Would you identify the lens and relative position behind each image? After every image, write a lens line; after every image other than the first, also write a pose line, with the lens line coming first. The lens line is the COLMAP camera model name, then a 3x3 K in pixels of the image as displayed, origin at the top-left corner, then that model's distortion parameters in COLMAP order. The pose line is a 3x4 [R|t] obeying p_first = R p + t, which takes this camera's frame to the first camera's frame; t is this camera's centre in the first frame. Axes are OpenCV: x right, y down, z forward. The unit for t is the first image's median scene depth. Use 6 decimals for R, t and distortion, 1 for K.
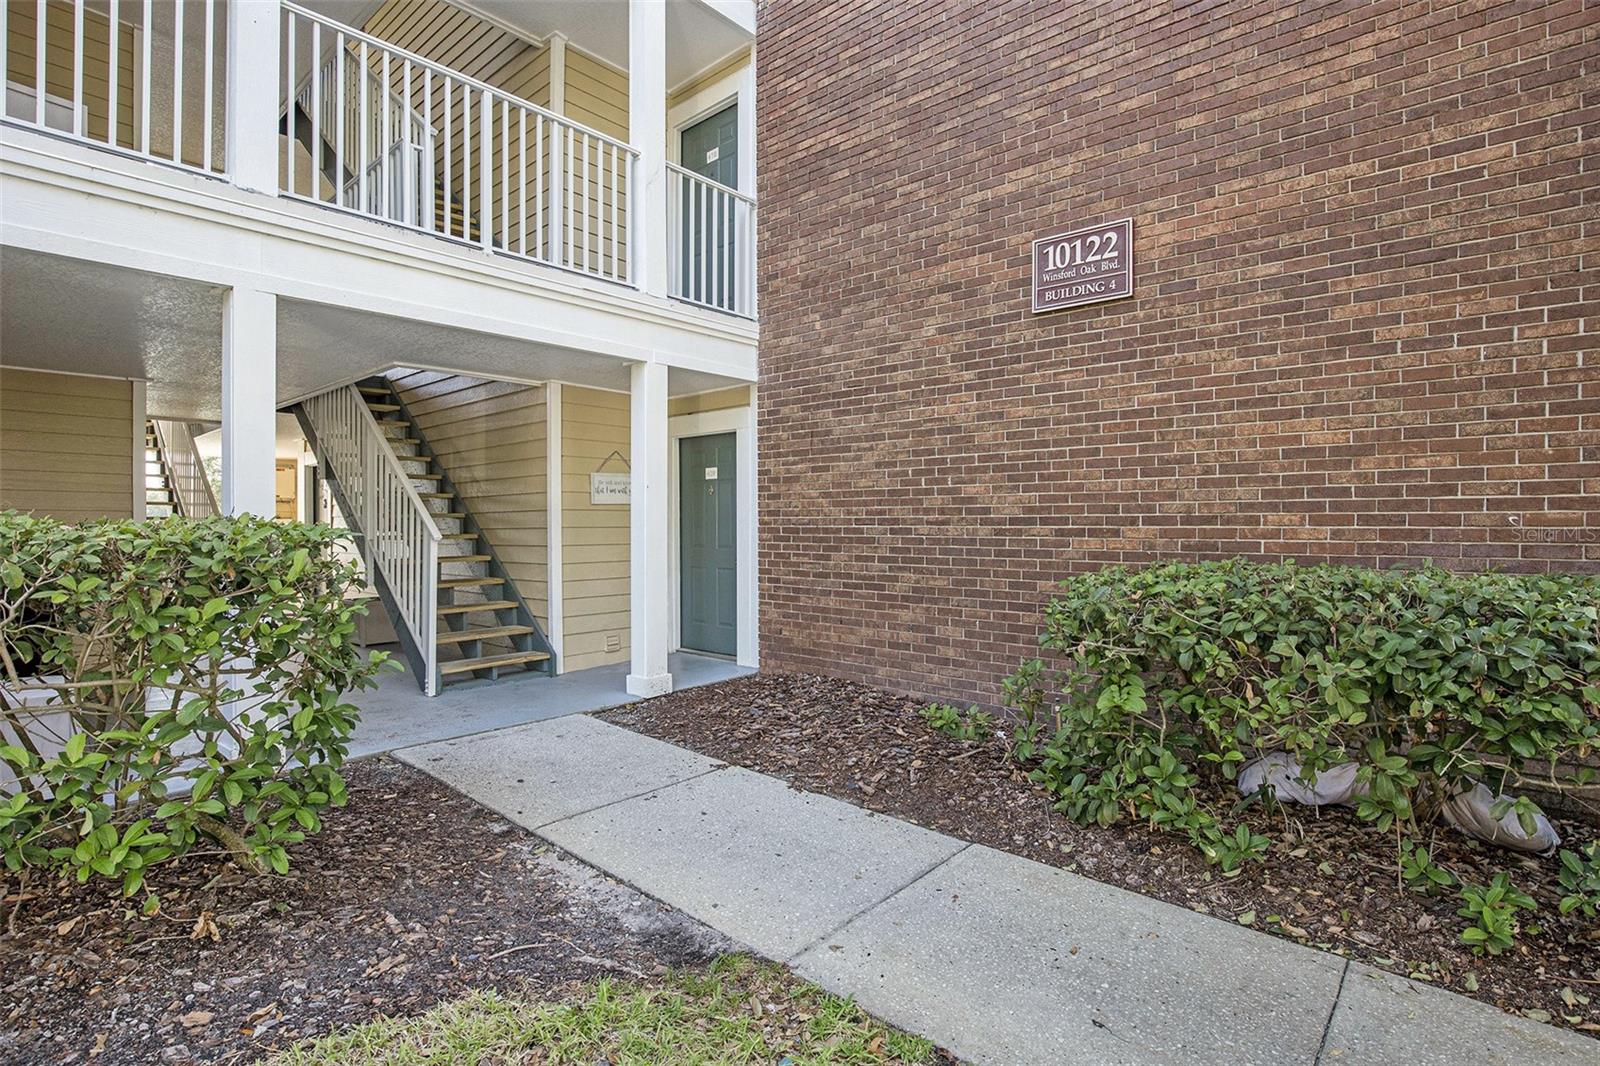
lens RADIAL K [[791.5, 0, 793.7], [0, 791.5, 532.8], [0, 0, 1]] dist [-0.017806, -0.000316]
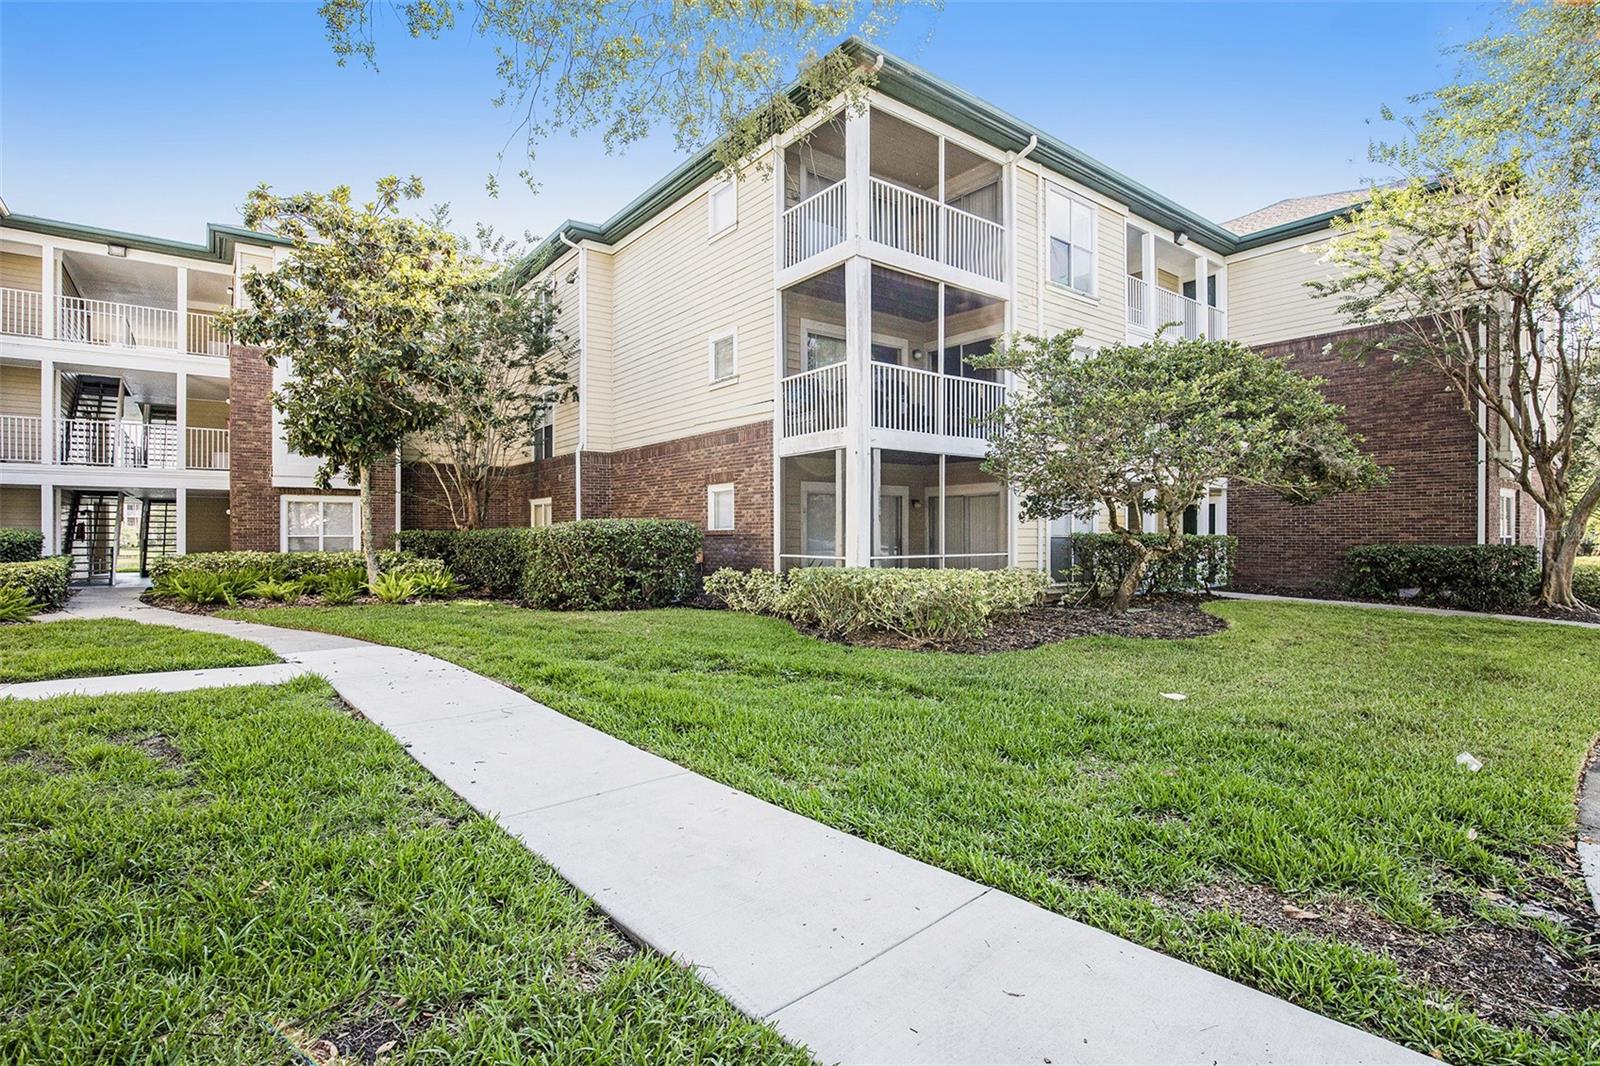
lens RADIAL K [[791.5, 0, 803.5], [0, 791.5, 539.0], [0, 0, 1]] dist [-0.017806, -0.000316]
pose [[0.979362, 0.005549, -0.202037, -1.680633], [-0.008200, 0.999891, -0.012290, 0.084446], [0.201947, 0.013693, 0.979301, -3.749225]]
